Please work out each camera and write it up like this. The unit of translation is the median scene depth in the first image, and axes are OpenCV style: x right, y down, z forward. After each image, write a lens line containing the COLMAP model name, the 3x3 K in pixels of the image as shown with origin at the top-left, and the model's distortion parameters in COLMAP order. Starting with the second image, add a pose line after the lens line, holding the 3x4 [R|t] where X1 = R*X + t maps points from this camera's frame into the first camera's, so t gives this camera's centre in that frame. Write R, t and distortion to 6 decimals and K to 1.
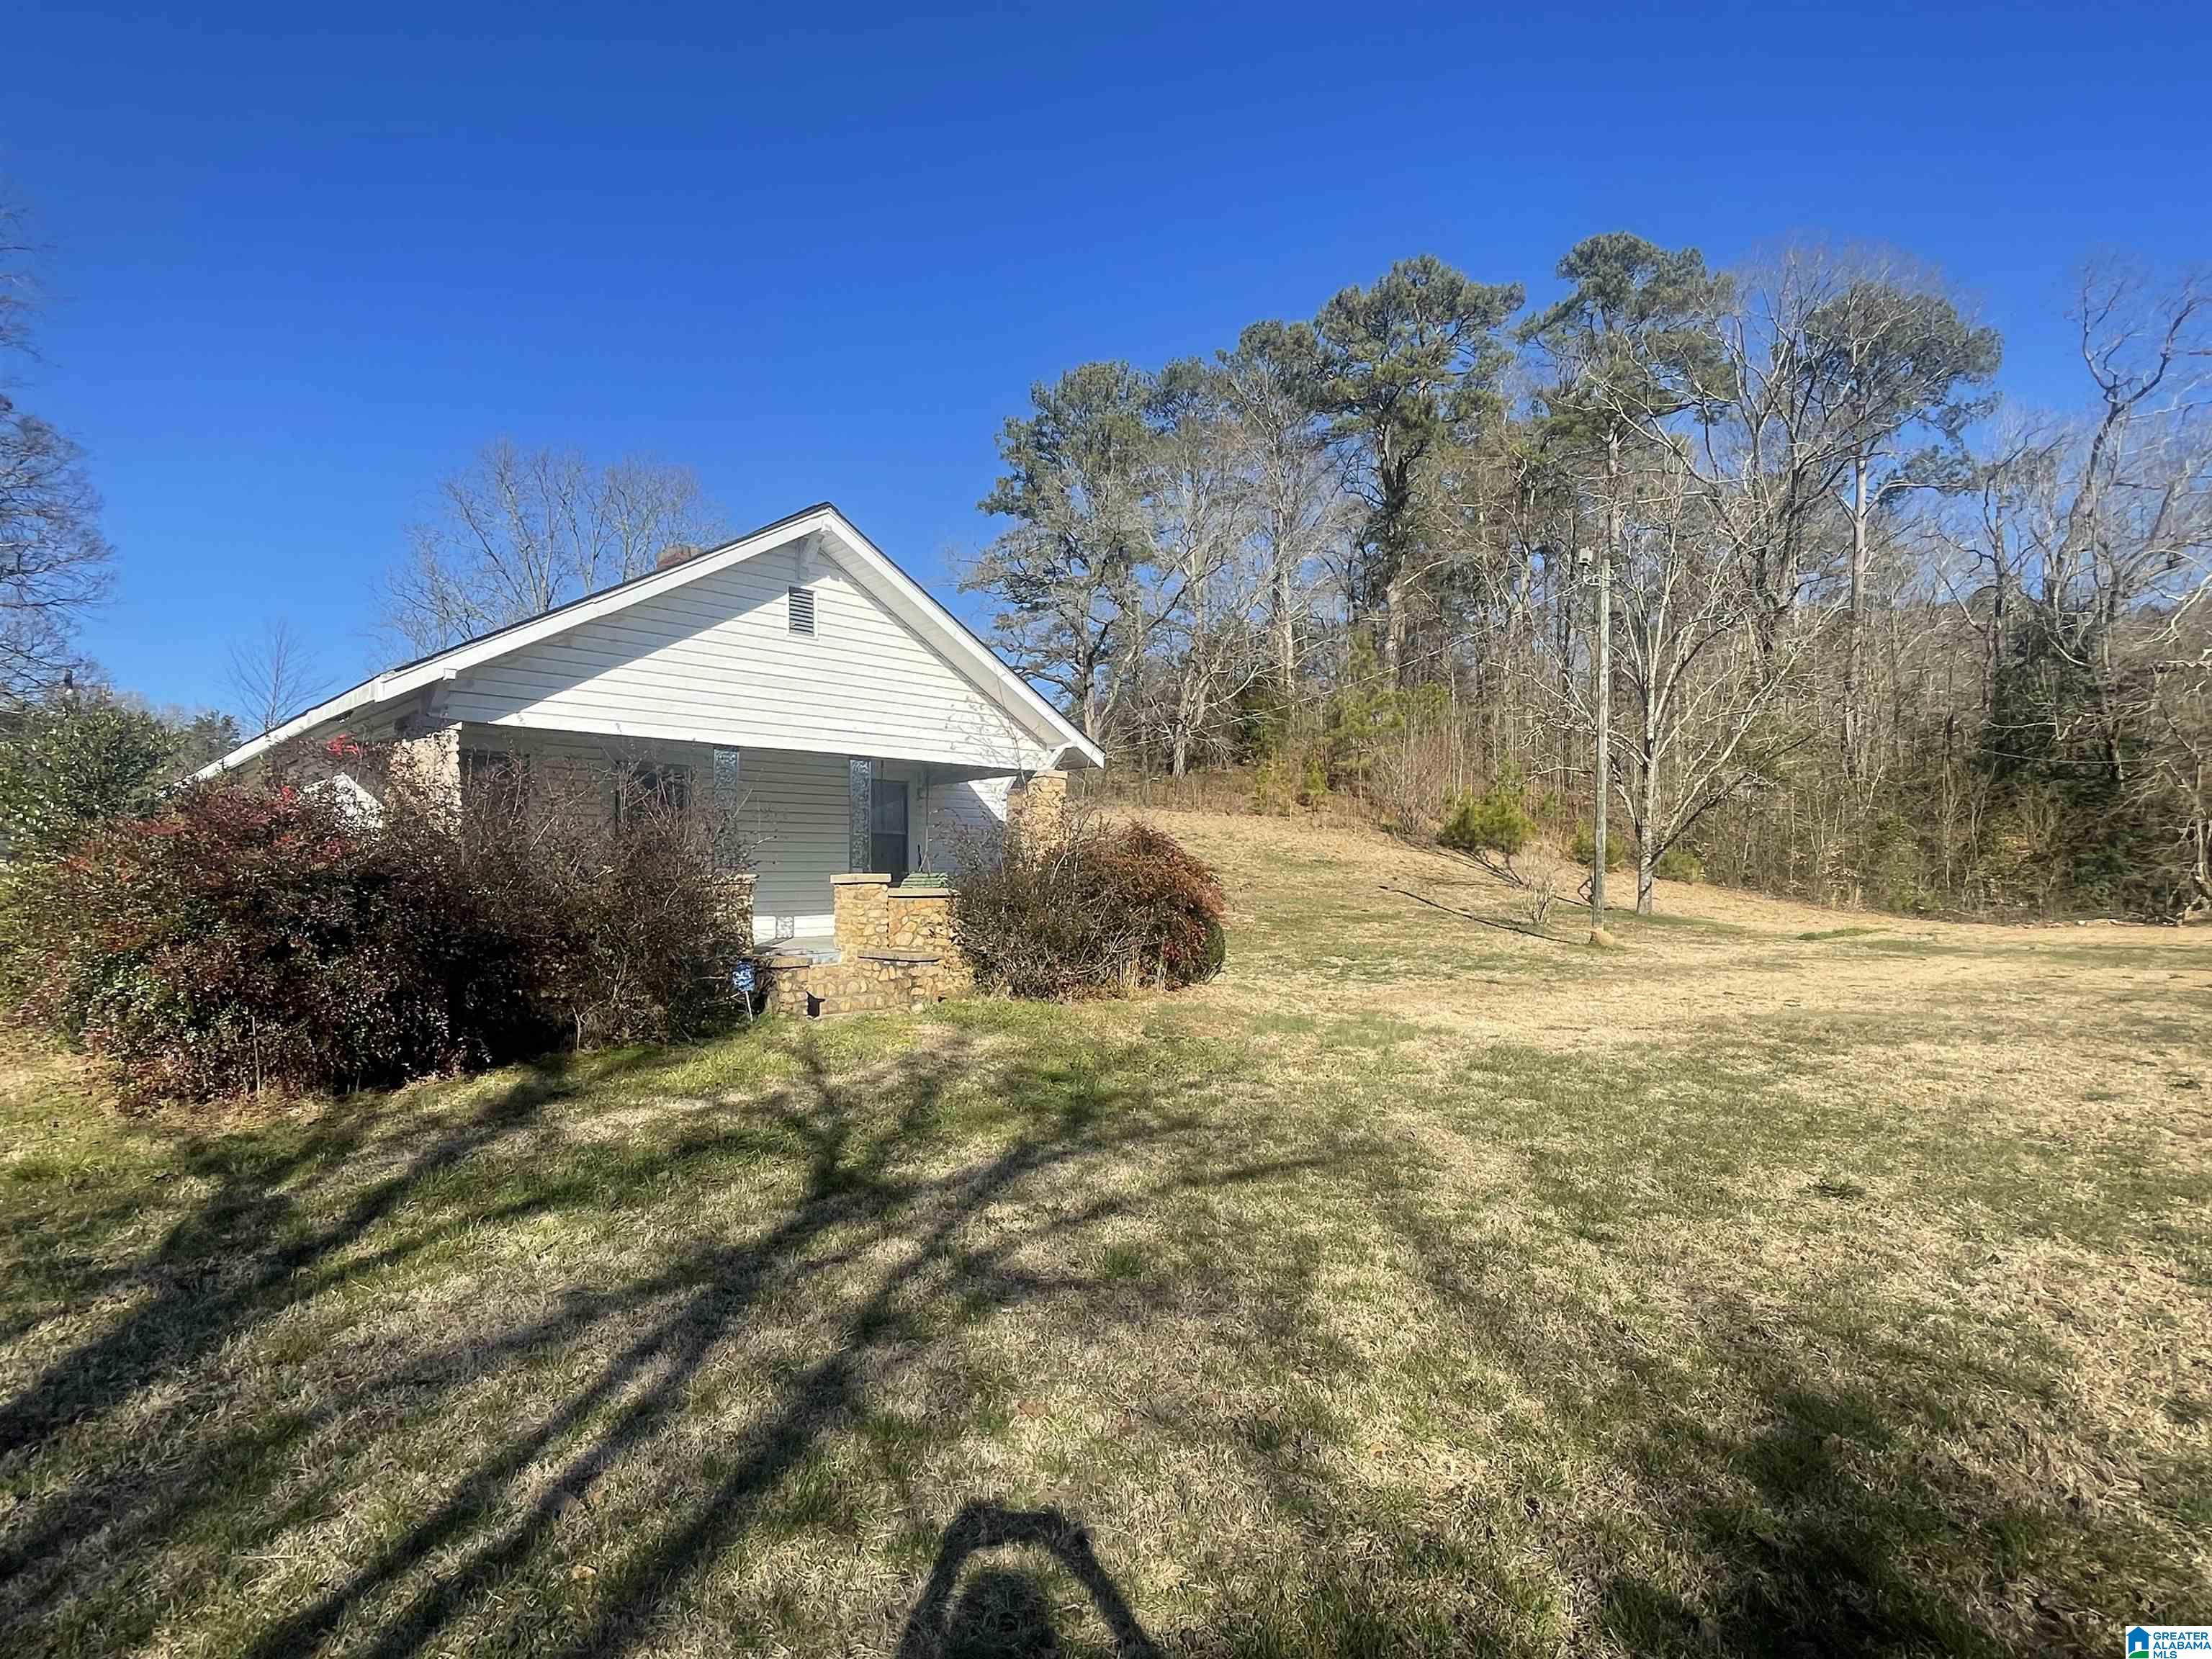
lens RADIAL K [[1150.9, 0, 1088.7], [0, 1150.9, 842.2], [0, 0, 1]] dist [0.006472, -0.001095]
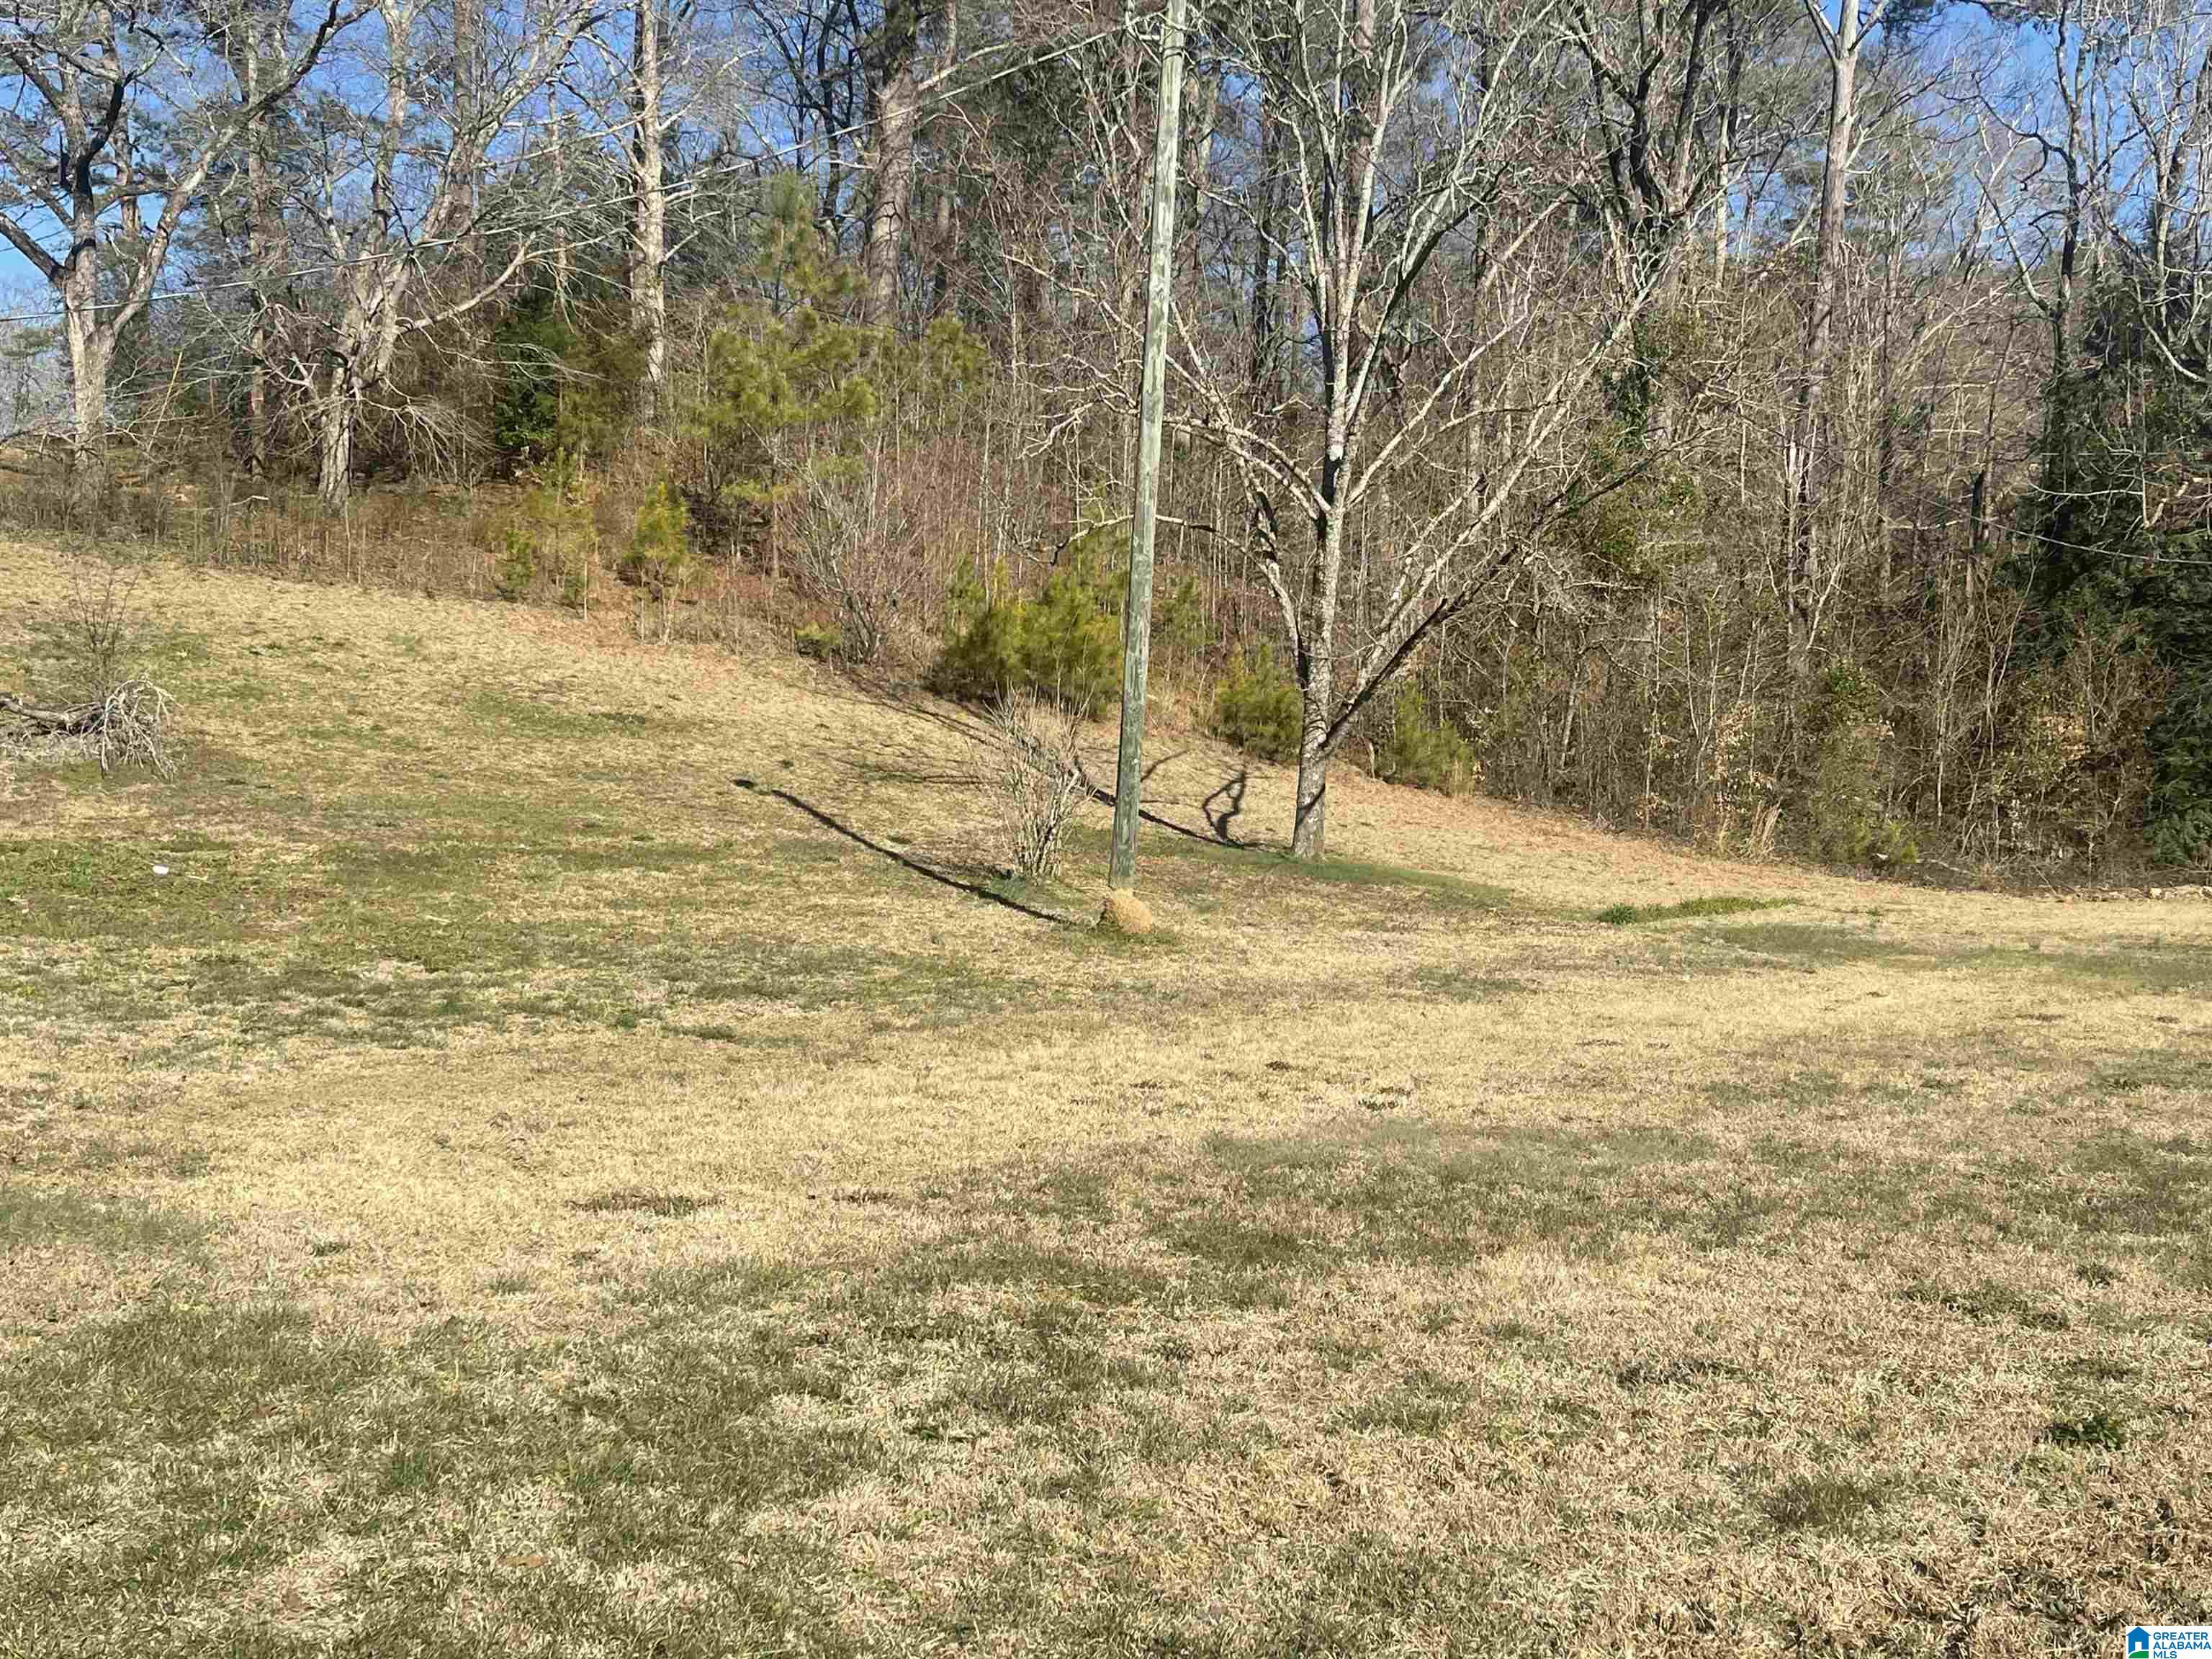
lens RADIAL K [[2479.8, 0, 1128.9], [0, 2479.8, 817.2], [0, 0, 1]] dist [0.065531, 0.000000]
pose [[0.954878, 0.023362, 0.296078, 0.103288], [-0.038631, 0.998202, 0.045824, 0.004336], [-0.294475, -0.055194, 0.954064, 0.089255]]
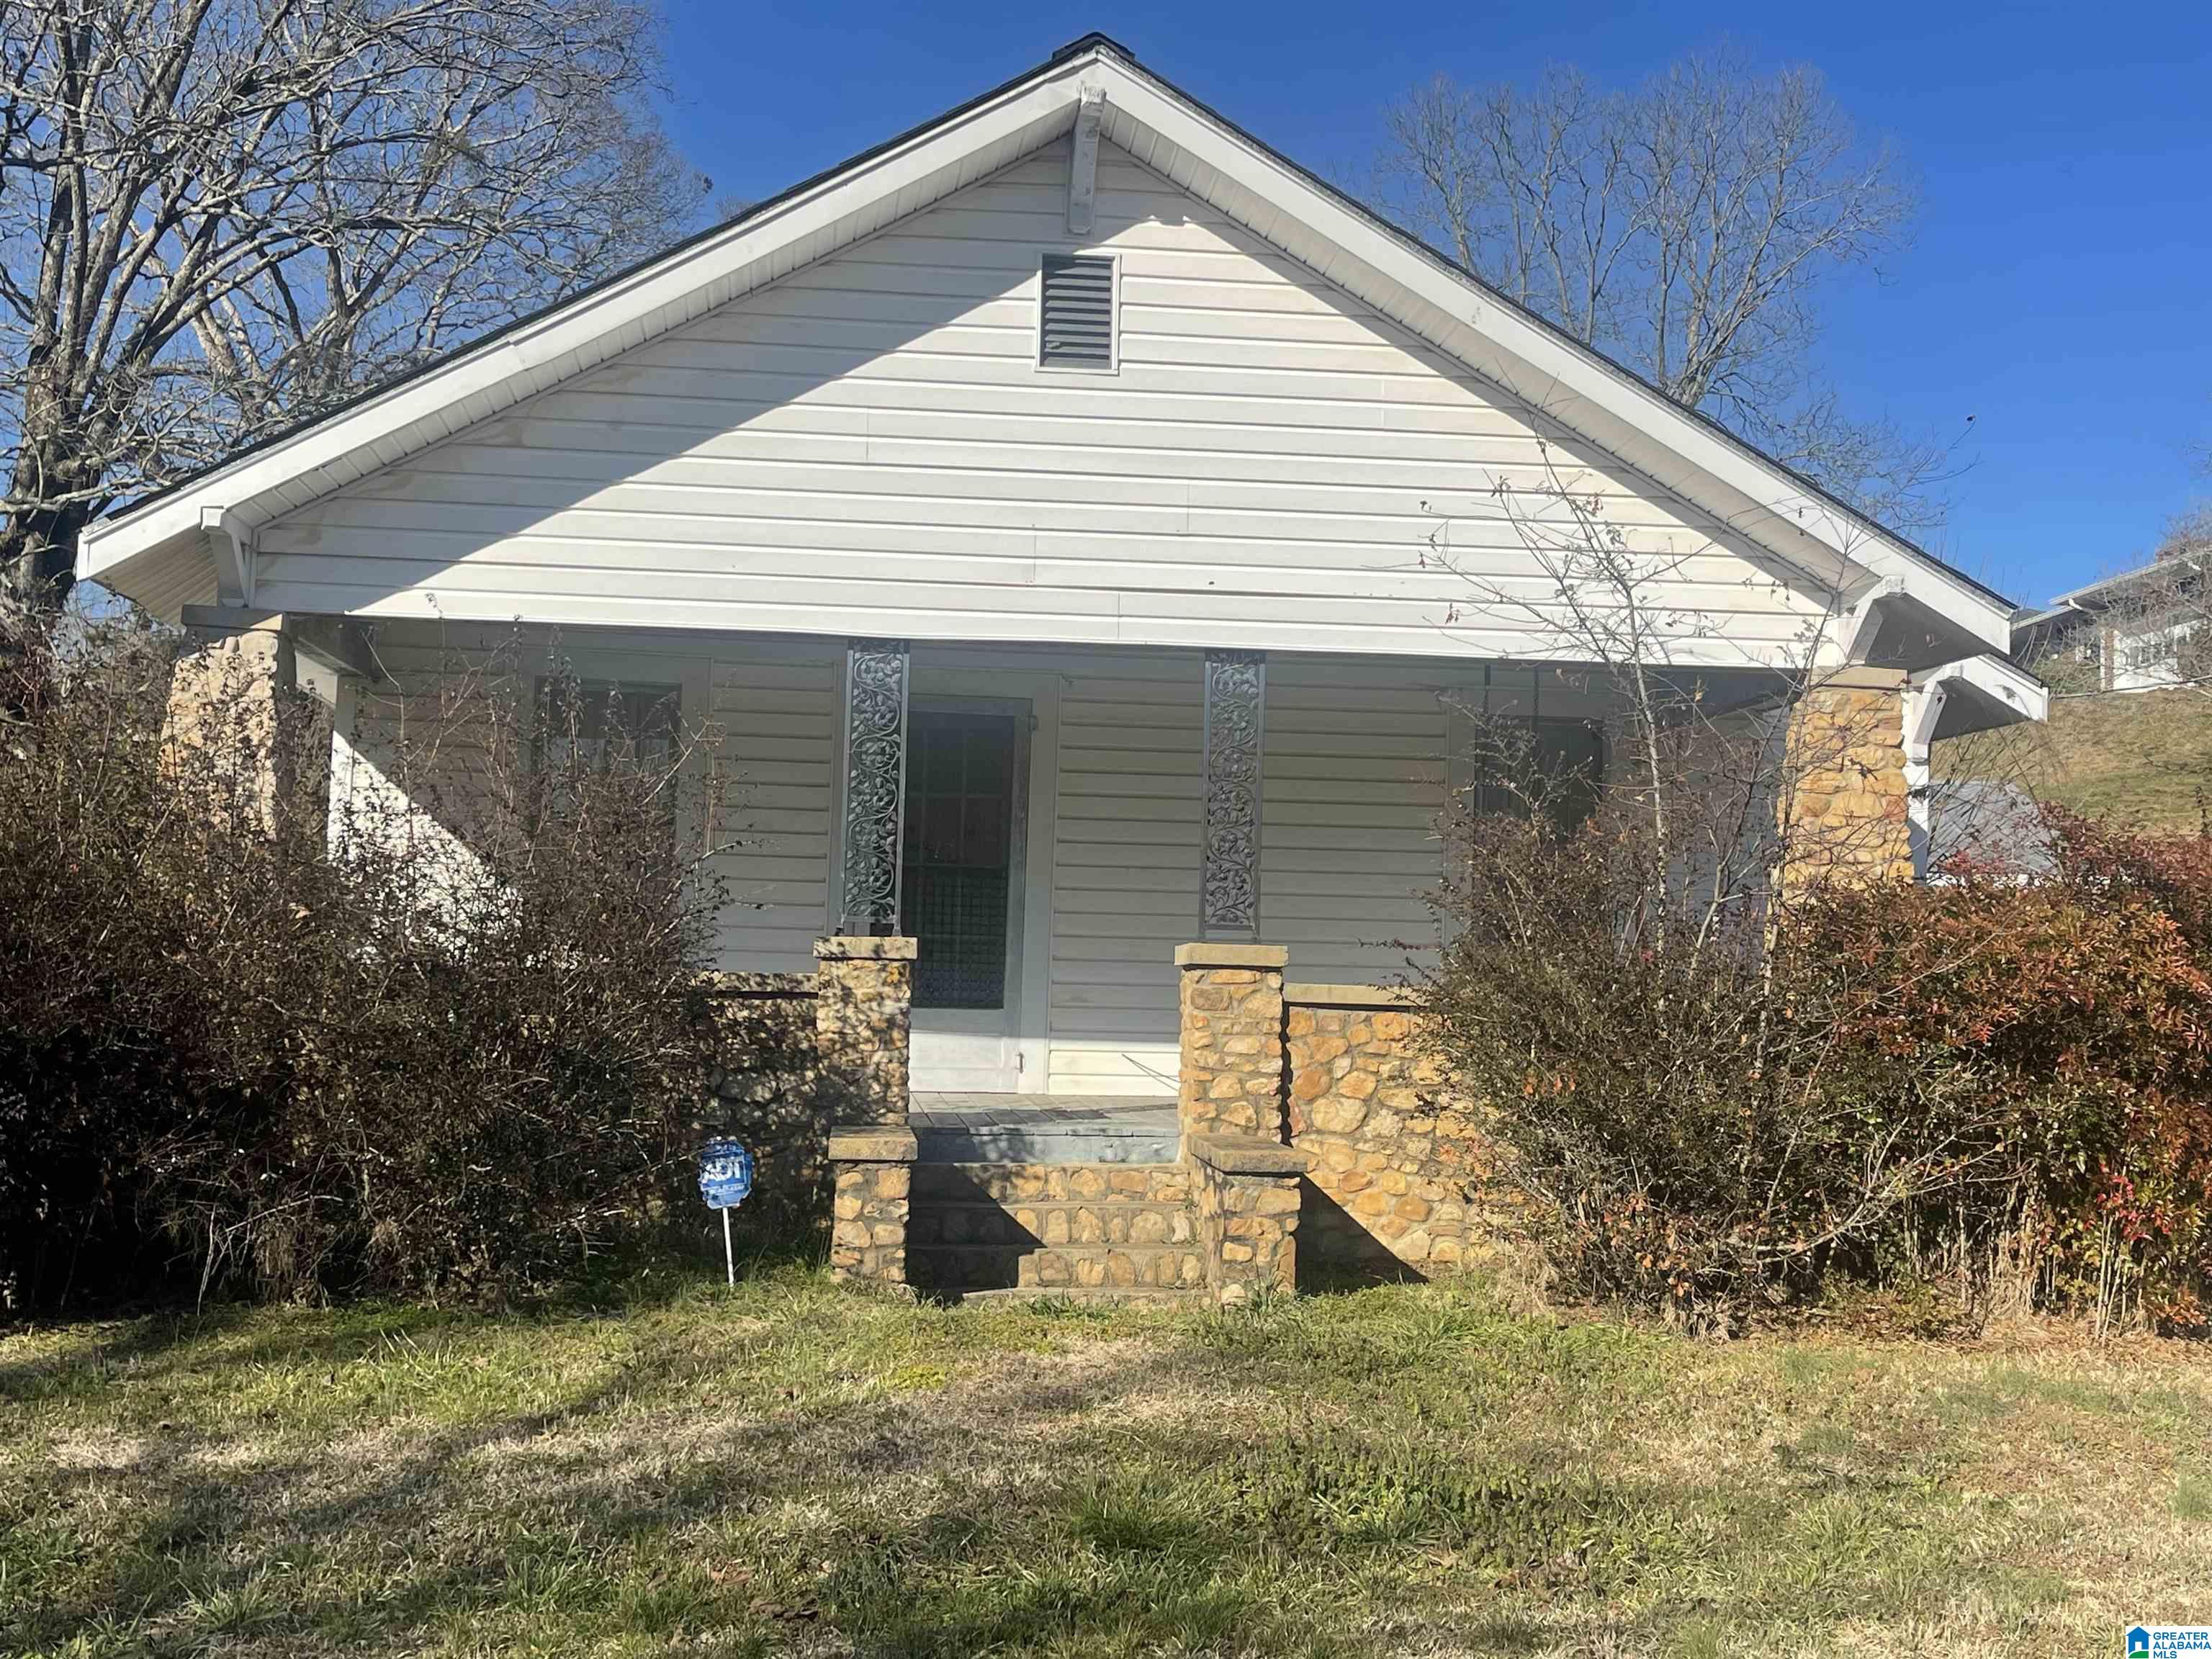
lens RADIAL K [[2479.8, 0, 1116.8], [0, 2479.8, 815.7], [0, 0, 1]] dist [0.065531, 0.000000]
pose [[0.780043, -0.012889, -0.625594, 0.323556], [-0.007582, 0.999520, -0.030047, 0.009268], [0.625680, 0.028181, 0.779570, 0.312687]]
